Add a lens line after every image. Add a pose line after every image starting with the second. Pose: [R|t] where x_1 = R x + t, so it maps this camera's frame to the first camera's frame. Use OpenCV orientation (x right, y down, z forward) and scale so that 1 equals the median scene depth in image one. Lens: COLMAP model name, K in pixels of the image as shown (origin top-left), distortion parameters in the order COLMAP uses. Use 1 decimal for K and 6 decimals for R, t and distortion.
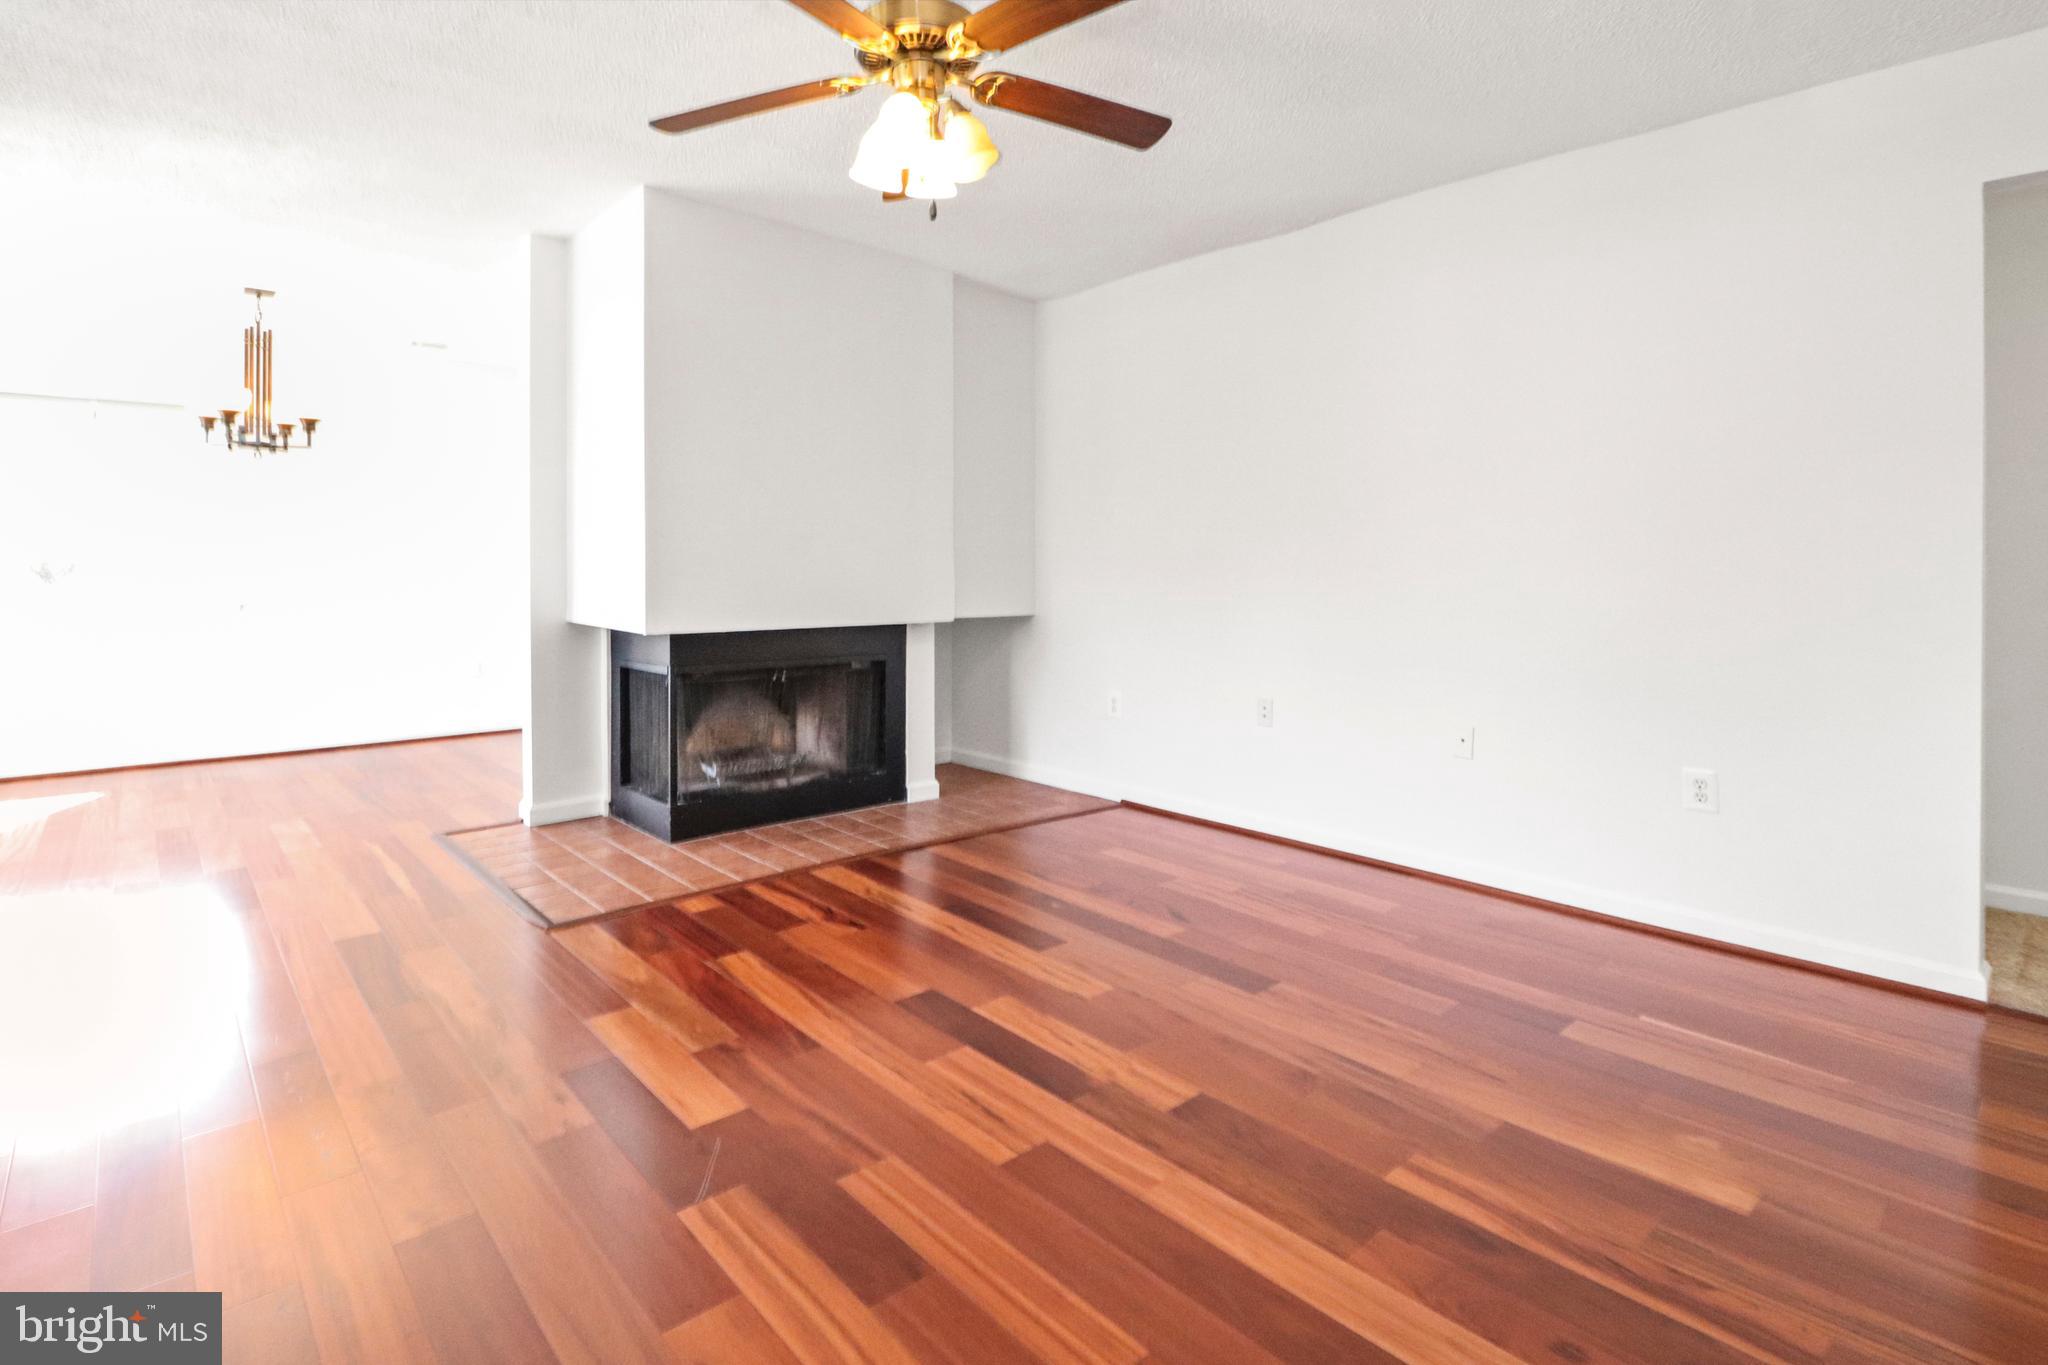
lens RADIAL K [[978.1, 0, 1002.6], [0, 978.1, 517.8], [0, 0, 1]] dist [-0.002622, -0.000129]
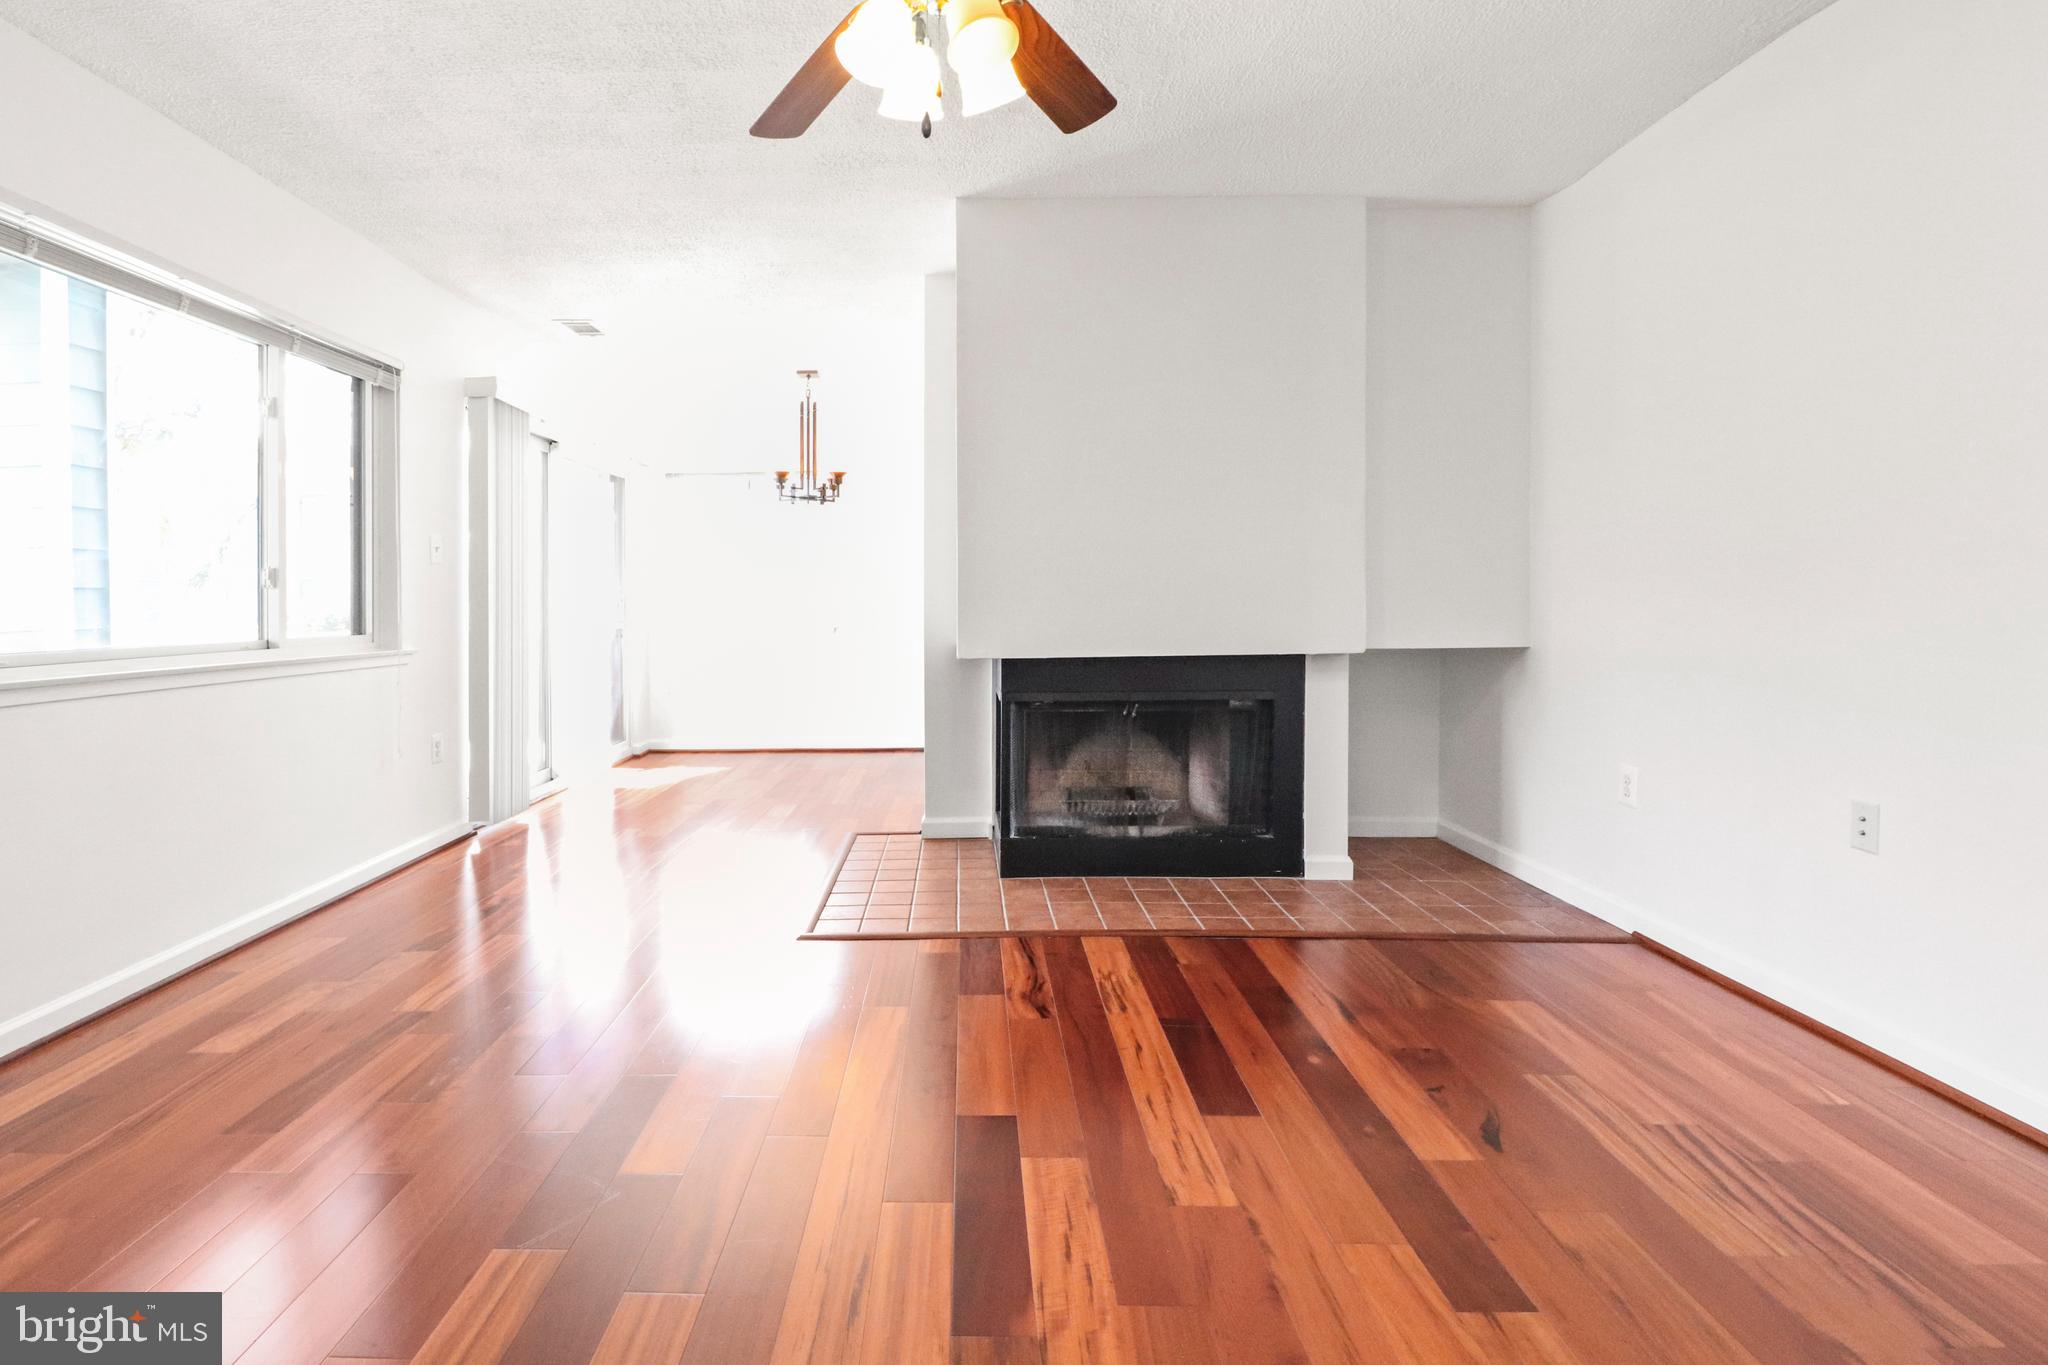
lens RADIAL K [[1000.1, 0, 977.2], [0, 1000.1, 569.6], [0, 0, 1]] dist [0.006045, -0.012994]
pose [[0.736186, -0.033653, -0.675942, 0.271149], [0.052127, 0.998616, 0.007056, 0.020125], [0.674769, -0.040429, 0.736921, 0.234228]]
